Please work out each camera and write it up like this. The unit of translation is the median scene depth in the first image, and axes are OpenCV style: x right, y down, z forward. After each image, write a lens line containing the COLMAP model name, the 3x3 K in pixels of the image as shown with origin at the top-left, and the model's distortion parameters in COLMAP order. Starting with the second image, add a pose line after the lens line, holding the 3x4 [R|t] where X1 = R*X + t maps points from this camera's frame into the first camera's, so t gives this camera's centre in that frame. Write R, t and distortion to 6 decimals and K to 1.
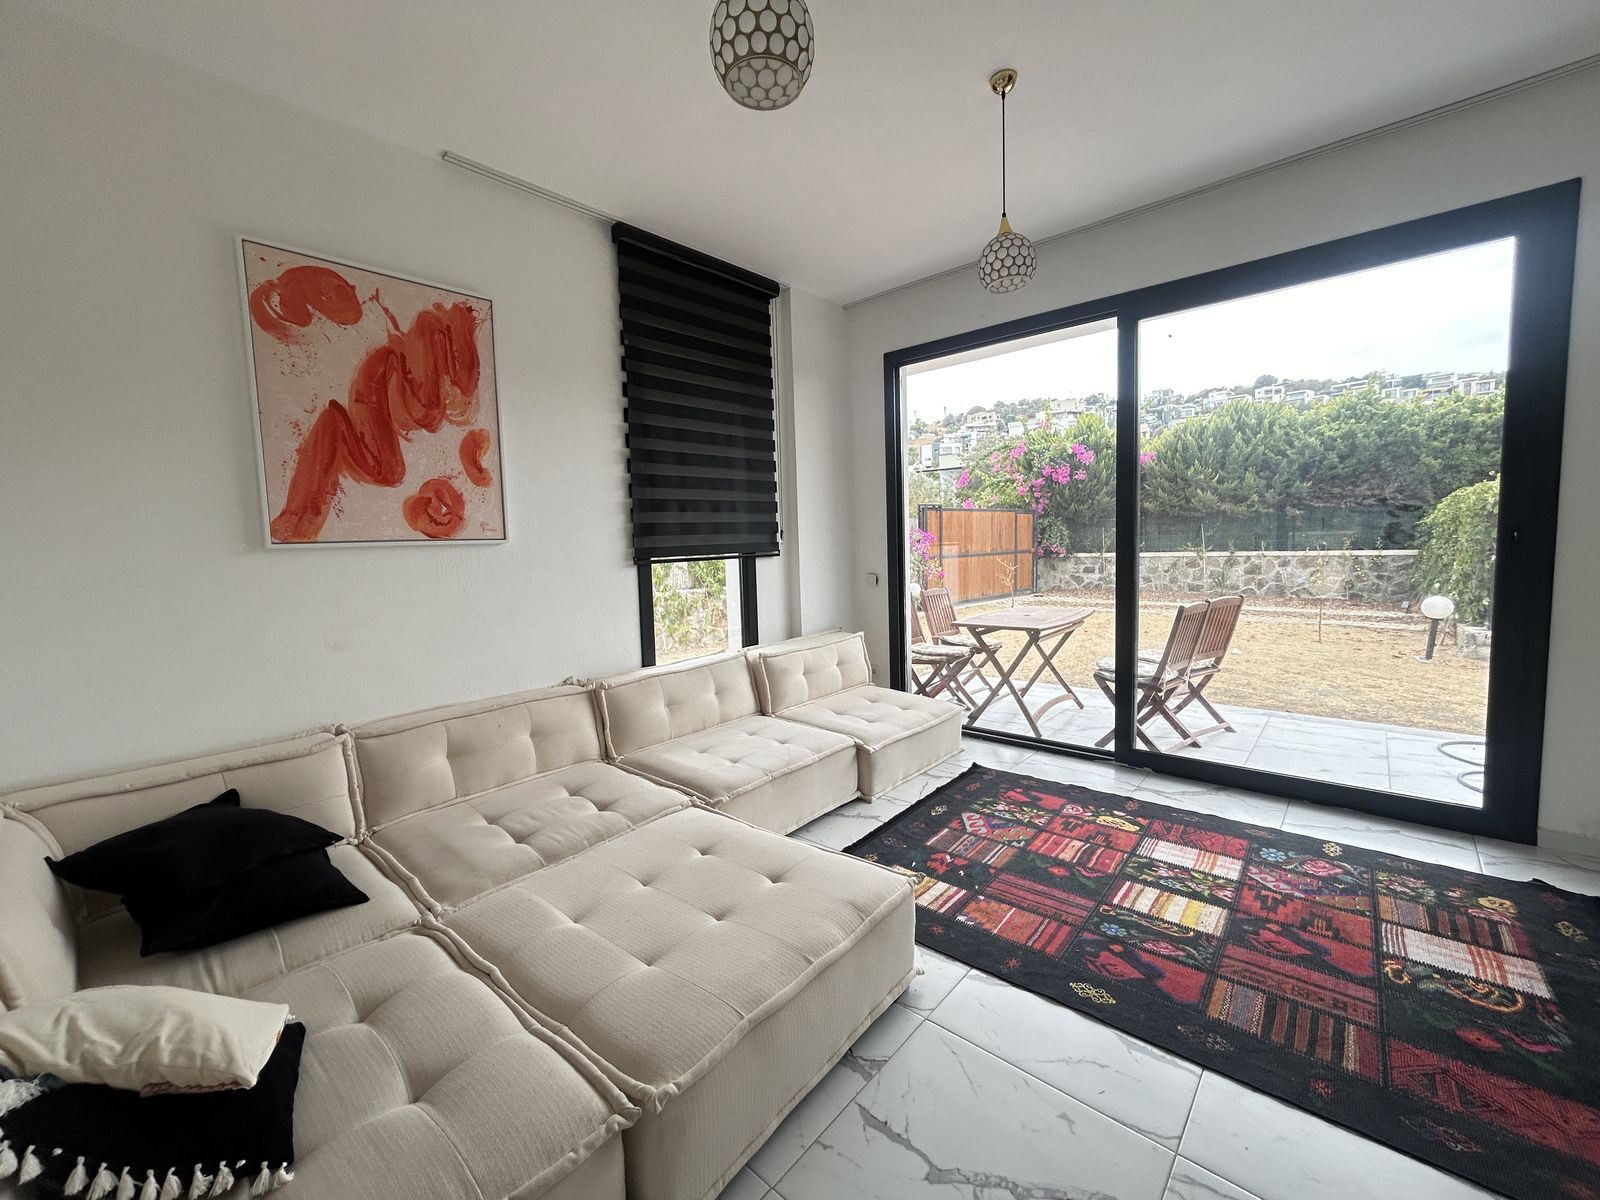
lens RADIAL K [[646.4, 0, 796.1], [0, 646.4, 593.9], [0, 0, 1]] dist [-0.000142, 0.000951]
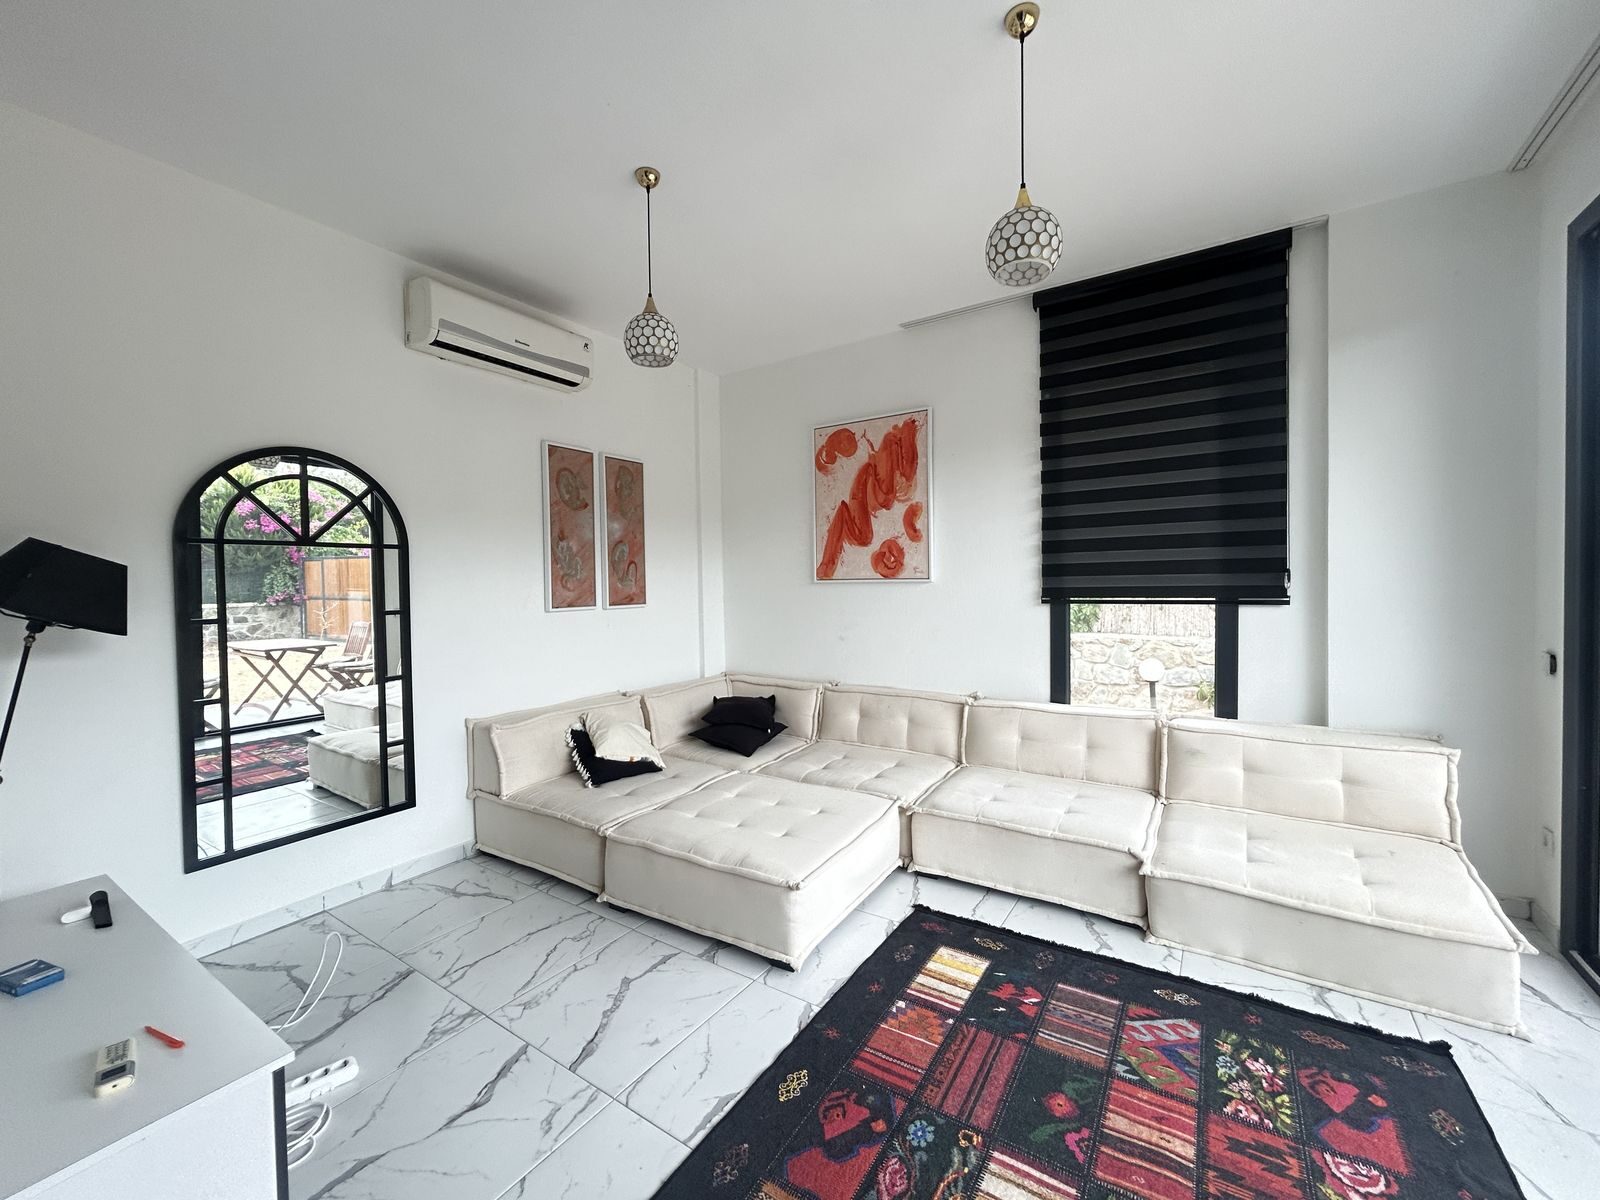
lens RADIAL K [[636.8, 0, 800.0], [0, 636.8, 600.0], [0, 0, 1]] dist [0.000057, 0.000087]
pose [[0.147580, 0.062096, -0.987099, 0.656505], [-0.071145, 0.996108, 0.052026, -0.069384], [0.986488, 0.062549, 0.151424, 0.403888]]
